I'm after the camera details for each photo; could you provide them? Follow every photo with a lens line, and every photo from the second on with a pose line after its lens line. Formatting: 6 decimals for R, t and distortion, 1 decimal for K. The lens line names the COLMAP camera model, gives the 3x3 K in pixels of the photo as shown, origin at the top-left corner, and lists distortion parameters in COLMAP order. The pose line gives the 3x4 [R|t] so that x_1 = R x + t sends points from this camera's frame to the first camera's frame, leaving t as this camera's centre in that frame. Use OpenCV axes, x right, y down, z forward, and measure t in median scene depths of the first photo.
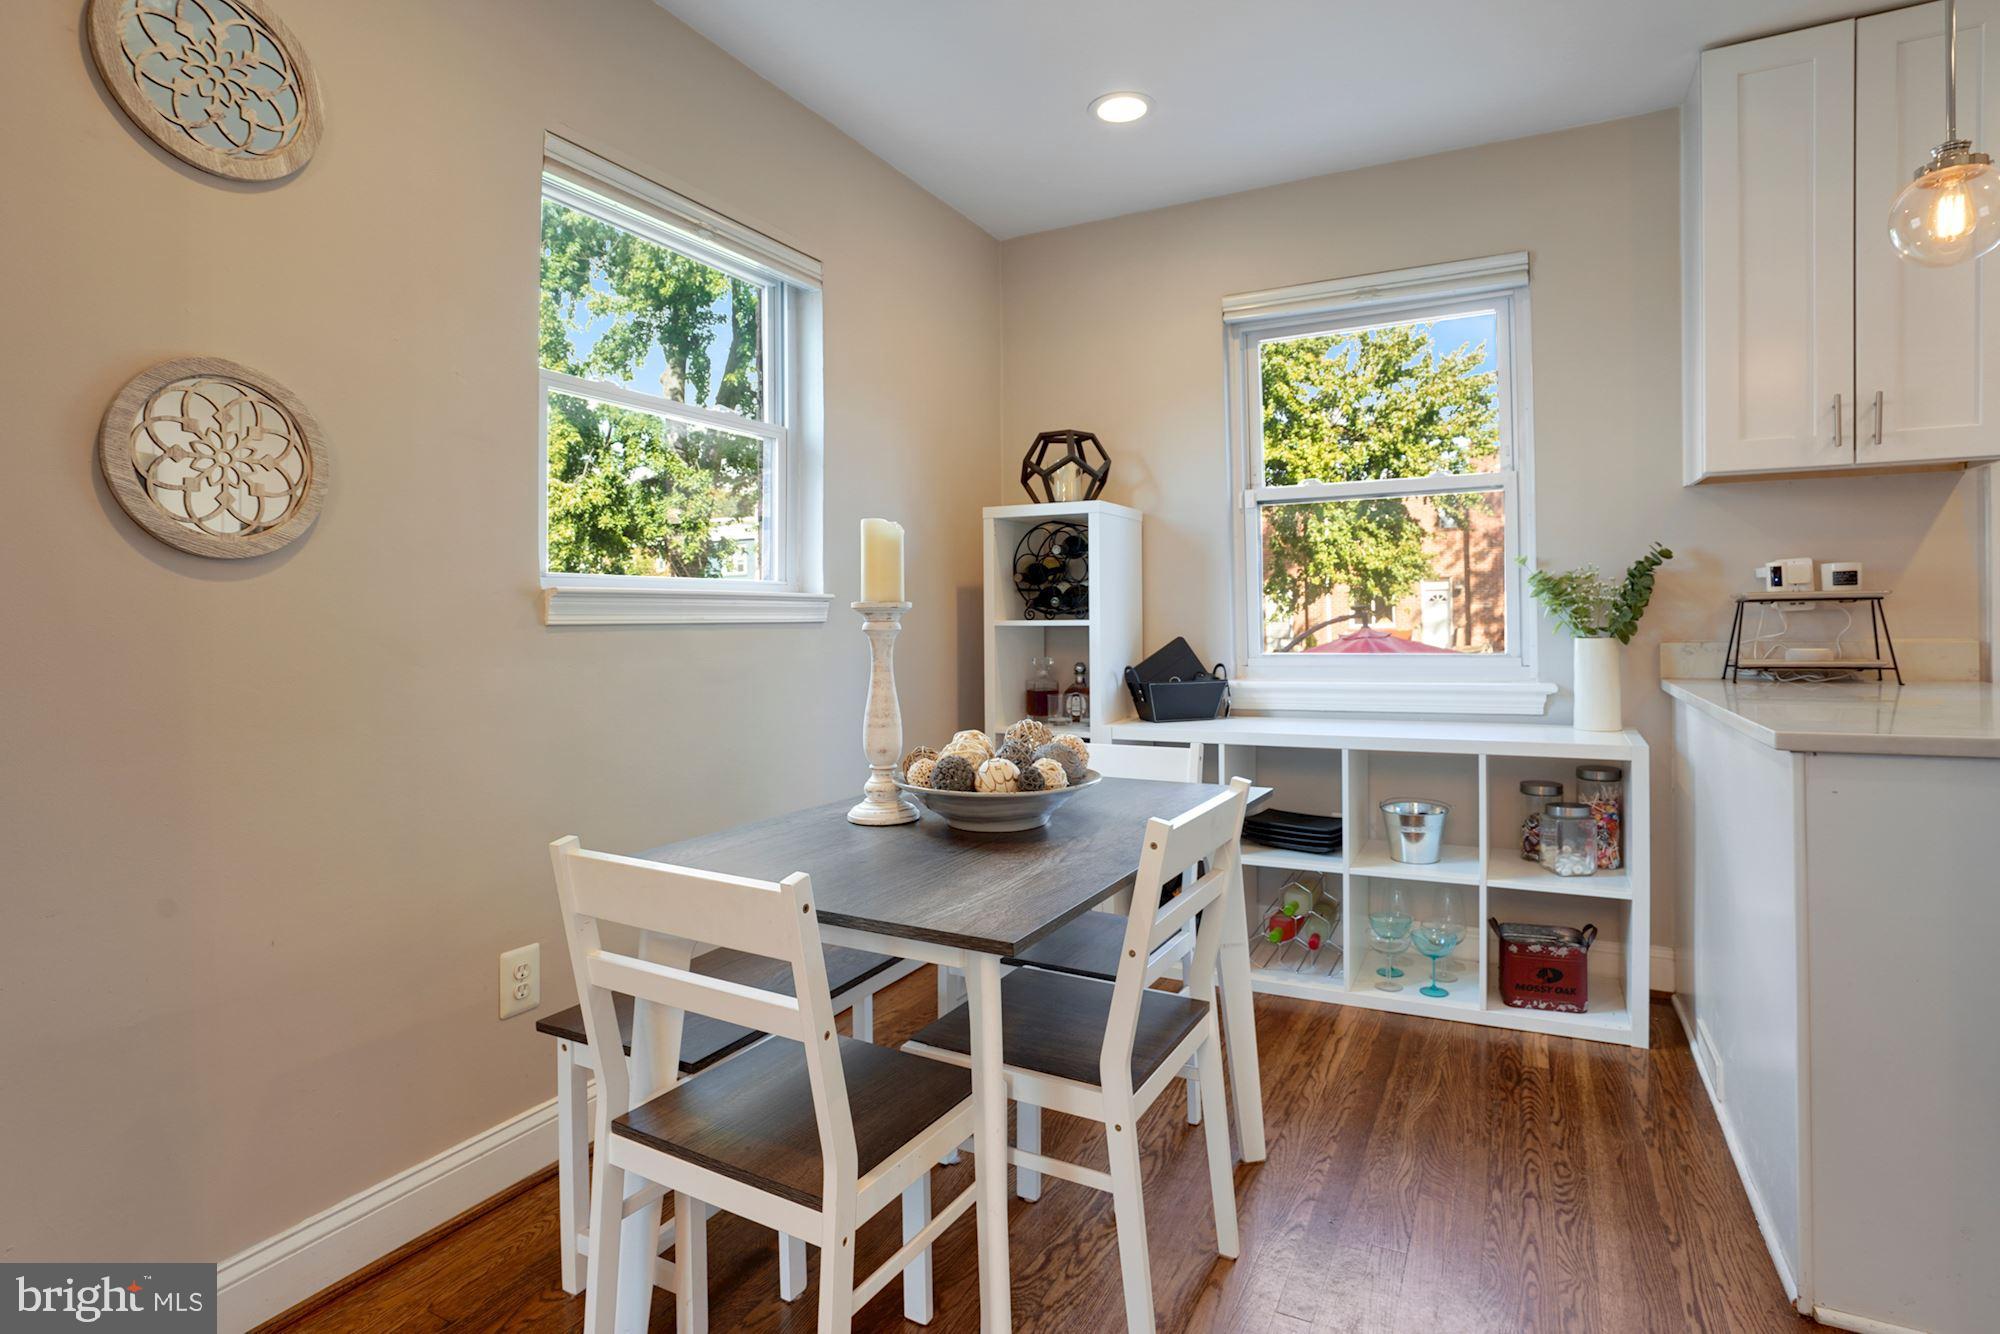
lens RADIAL K [[1030.7, 0, 993.1], [0, 1030.7, 630.4], [0, 0, 1]] dist [-0.047742, 0.023540]
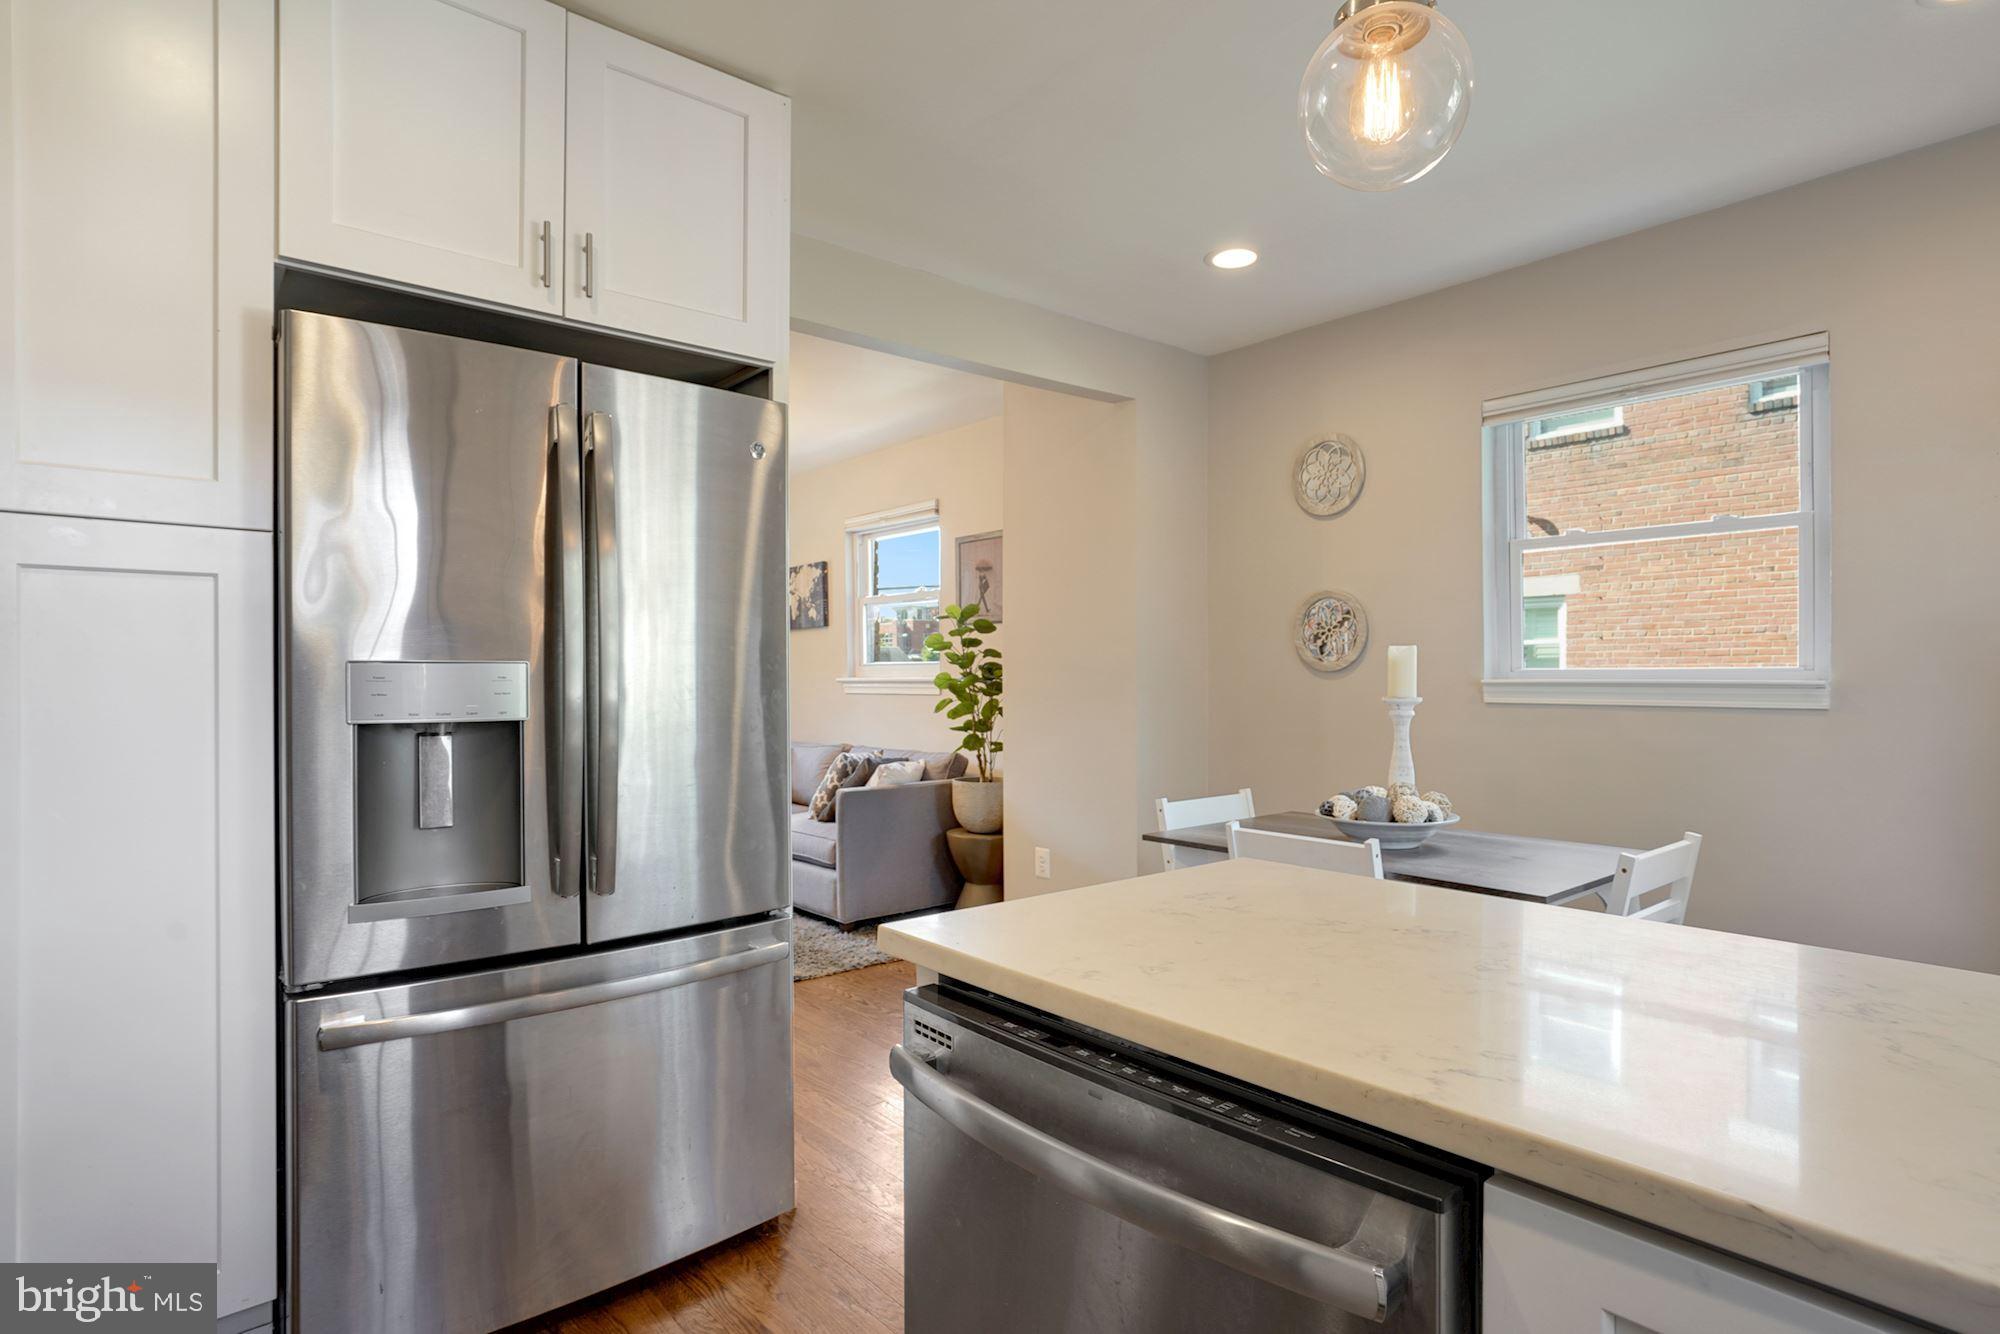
lens RADIAL K [[1052.6, 0, 1015.6], [0, 1052.6, 673.3], [0, 0, 1]] dist [0.000139, 0.000319]
pose [[-0.375134, 0.013195, -0.926877, 0.990766], [0.000118, 0.999899, 0.014186, -0.056627], [0.926971, 0.005212, -0.375098, 0.661465]]
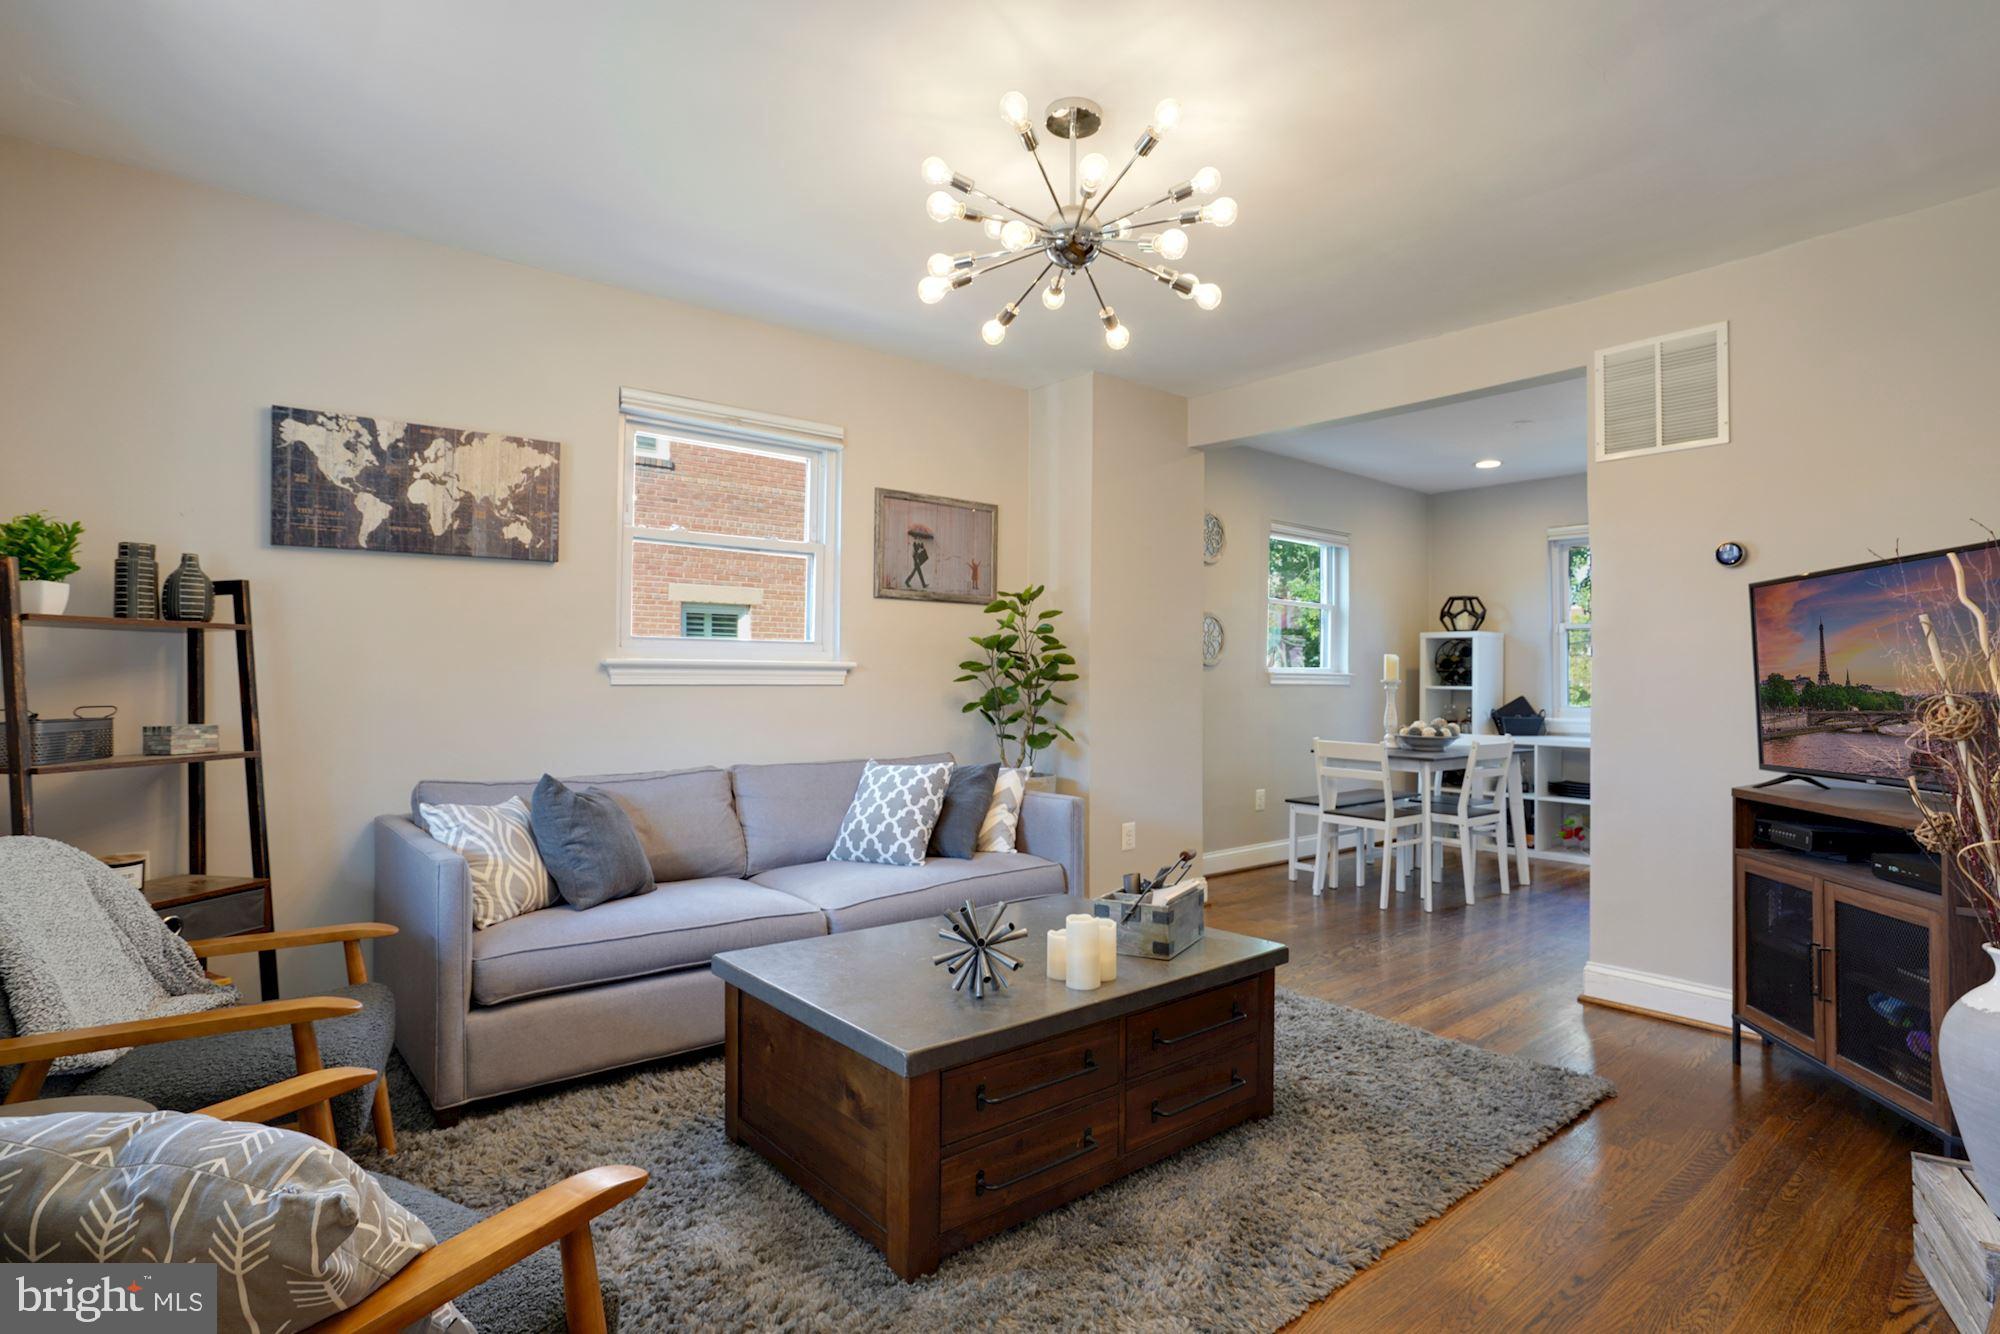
lens RADIAL K [[1016.1, 0, 1000.0], [0, 1016.1, 667.0], [0, 0, 1]] dist [-0.042407, 0.023594]
pose [[0.925402, 0.013460, -0.378747, -0.025228], [-0.021339, 0.999634, -0.016612, 0.004188], [0.378385, 0.023455, 0.925351, -1.446689]]
